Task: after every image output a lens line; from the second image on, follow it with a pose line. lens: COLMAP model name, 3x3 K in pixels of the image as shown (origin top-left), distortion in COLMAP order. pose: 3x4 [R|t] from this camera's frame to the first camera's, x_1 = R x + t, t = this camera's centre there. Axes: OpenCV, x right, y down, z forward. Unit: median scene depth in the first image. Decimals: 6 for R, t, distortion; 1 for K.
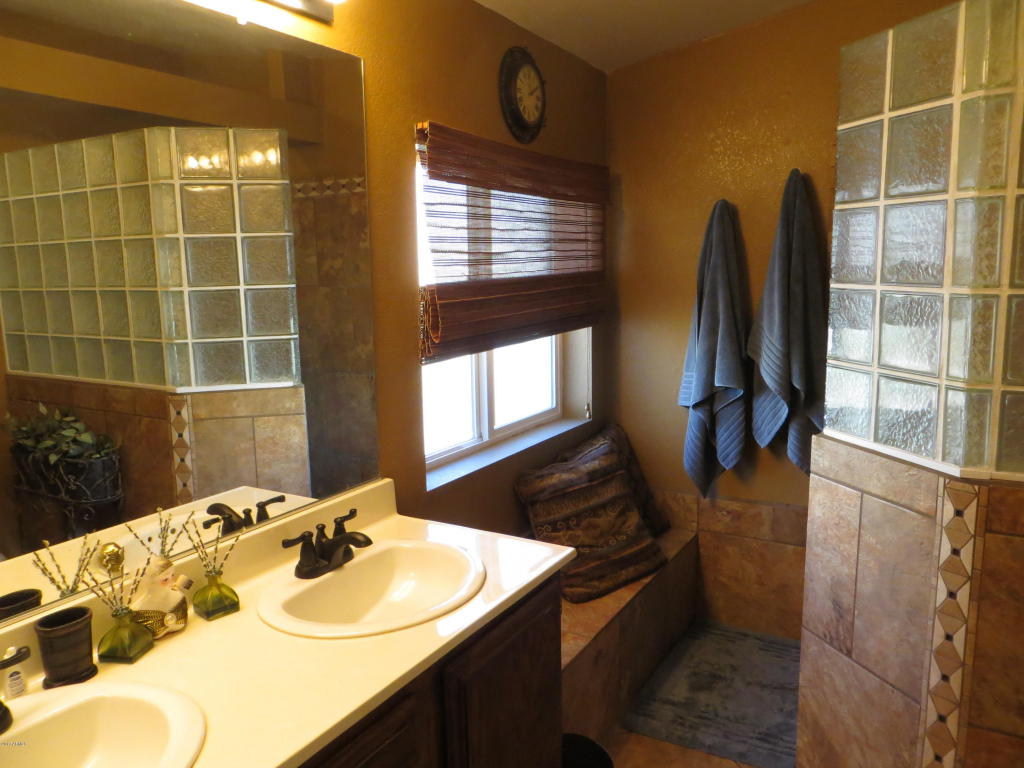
lens RADIAL K [[770.8, 0, 507.8], [0, 770.8, 376.4], [0, 0, 1]] dist [-0.015536, 0.003144]
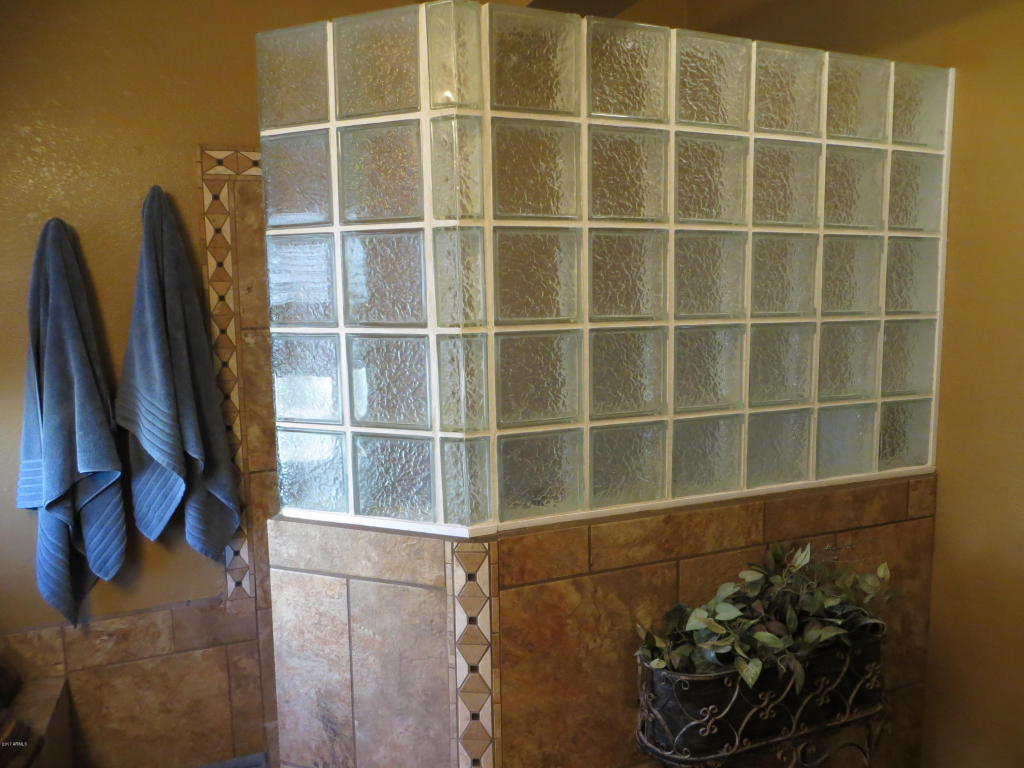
lens RADIAL K [[770.8, 0, 507.8], [0, 770.8, 376.4], [0, 0, 1]] dist [-0.015536, 0.003144]
pose [[0.613809, -0.085172, 0.784846, -0.060050], [0.125108, 0.992095, 0.009819, -0.048387], [-0.779478, 0.092164, 0.619613, 0.324097]]
